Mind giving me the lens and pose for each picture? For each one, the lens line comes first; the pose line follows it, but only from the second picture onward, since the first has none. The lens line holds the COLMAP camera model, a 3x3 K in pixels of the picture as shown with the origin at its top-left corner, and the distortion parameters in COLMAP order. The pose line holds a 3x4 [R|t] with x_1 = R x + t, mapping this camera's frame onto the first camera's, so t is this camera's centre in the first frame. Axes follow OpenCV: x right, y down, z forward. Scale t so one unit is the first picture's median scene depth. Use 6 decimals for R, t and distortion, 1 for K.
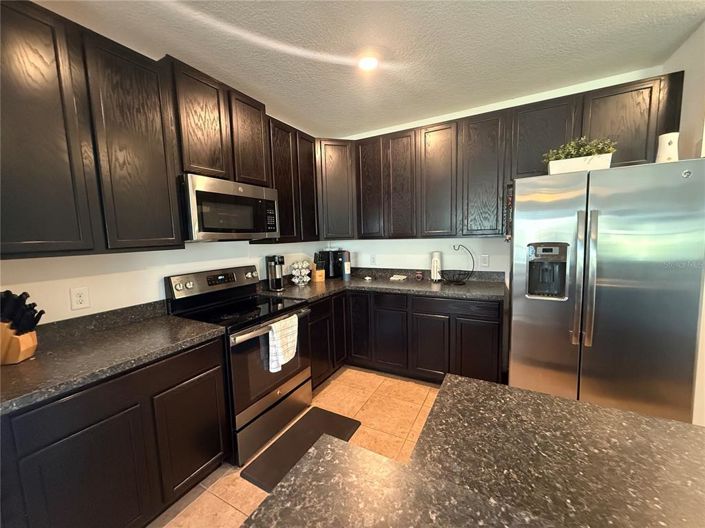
lens RADIAL K [[280.6, 0, 352.5], [0, 280.6, 264.0], [0, 0, 1]] dist [-0.001239, 0.000197]
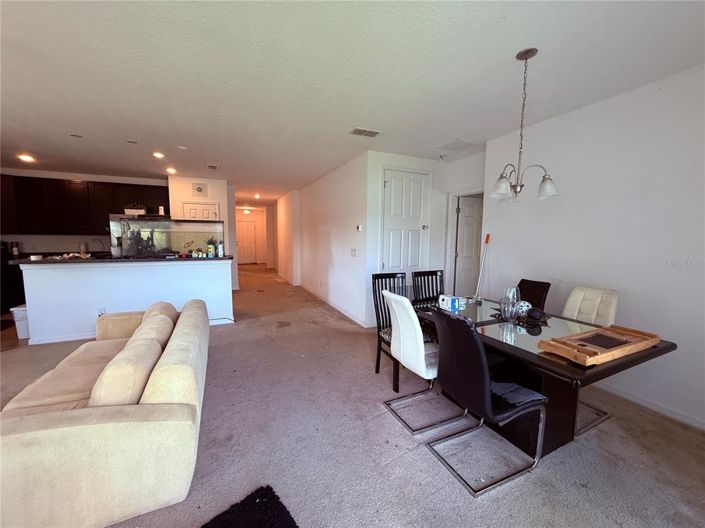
lens RADIAL K [[280.6, 0, 352.5], [0, 280.6, 264.0], [0, 0, 1]] dist [-0.001239, 0.000197]
pose [[0.595473, -0.038758, 0.802440, -0.173318], [0.053190, 0.998546, 0.008760, 0.212552], [-0.801613, 0.037465, 0.596669, -1.868588]]
